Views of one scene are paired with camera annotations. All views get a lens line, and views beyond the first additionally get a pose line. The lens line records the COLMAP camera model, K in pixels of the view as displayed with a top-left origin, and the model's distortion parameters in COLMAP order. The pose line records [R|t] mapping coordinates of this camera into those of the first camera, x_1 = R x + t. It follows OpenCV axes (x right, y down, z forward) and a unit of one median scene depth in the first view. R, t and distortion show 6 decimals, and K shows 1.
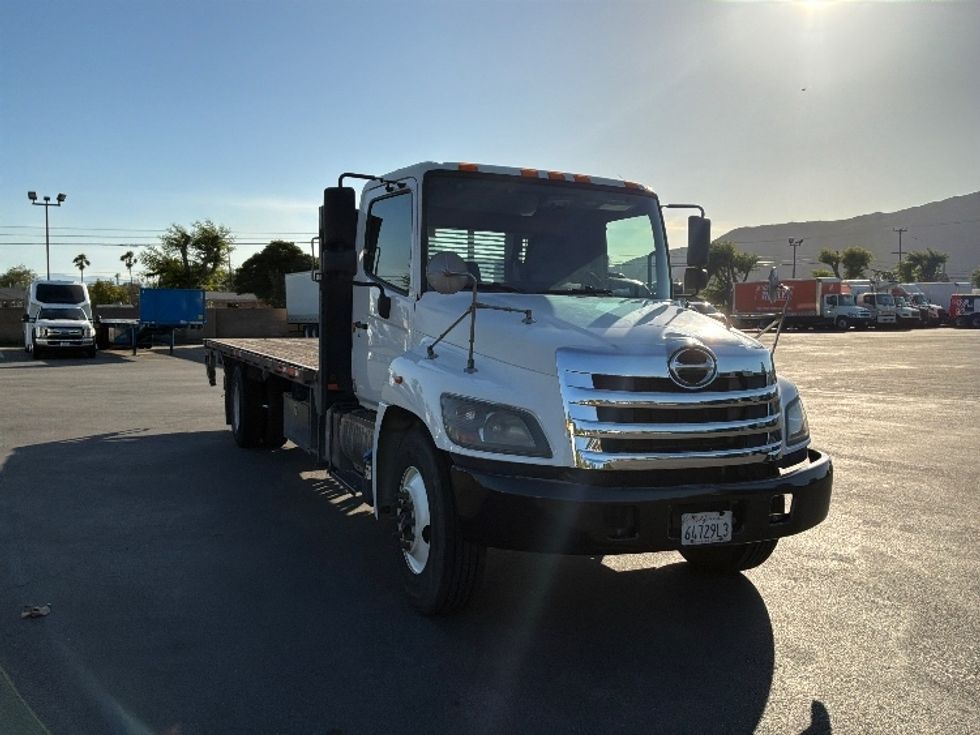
lens RADIAL K [[817.6, 0, 489.2], [0, 817.6, 370.4], [0, 0, 1]] dist [0.127274, -0.259730]
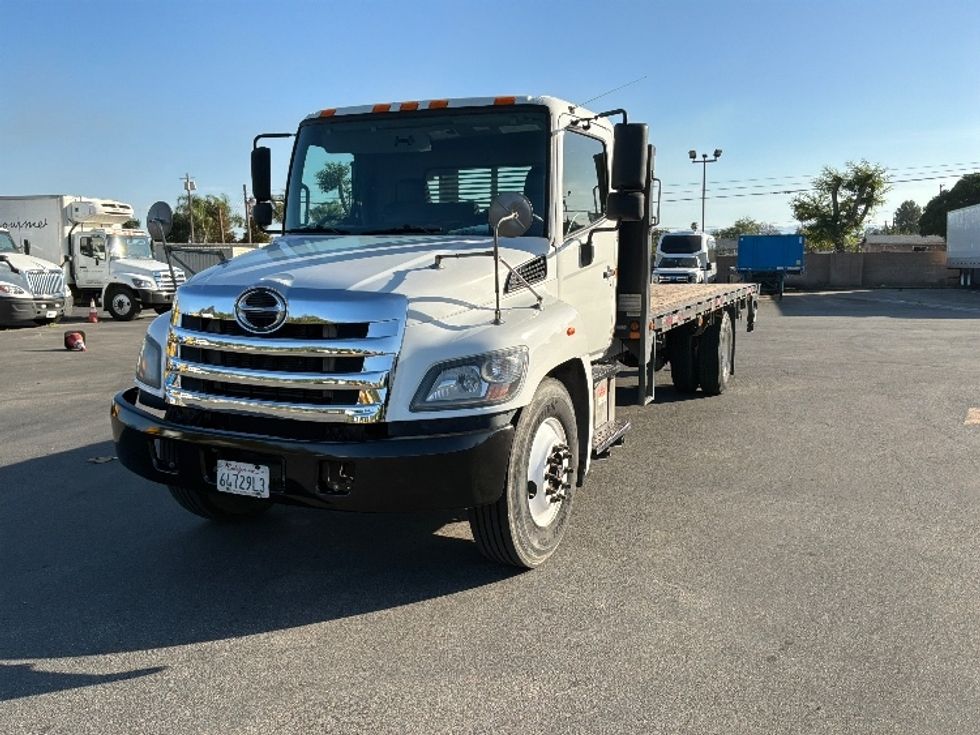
lens RADIAL K [[817.6, 0, 489.2], [0, 817.6, 370.4], [0, 0, 1]] dist [0.127274, -0.259730]
pose [[0.676640, 0.079083, -0.732055, 0.765054], [-0.032385, 0.996450, 0.077712, -0.011740], [0.735601, -0.028875, 0.676799, 0.378689]]
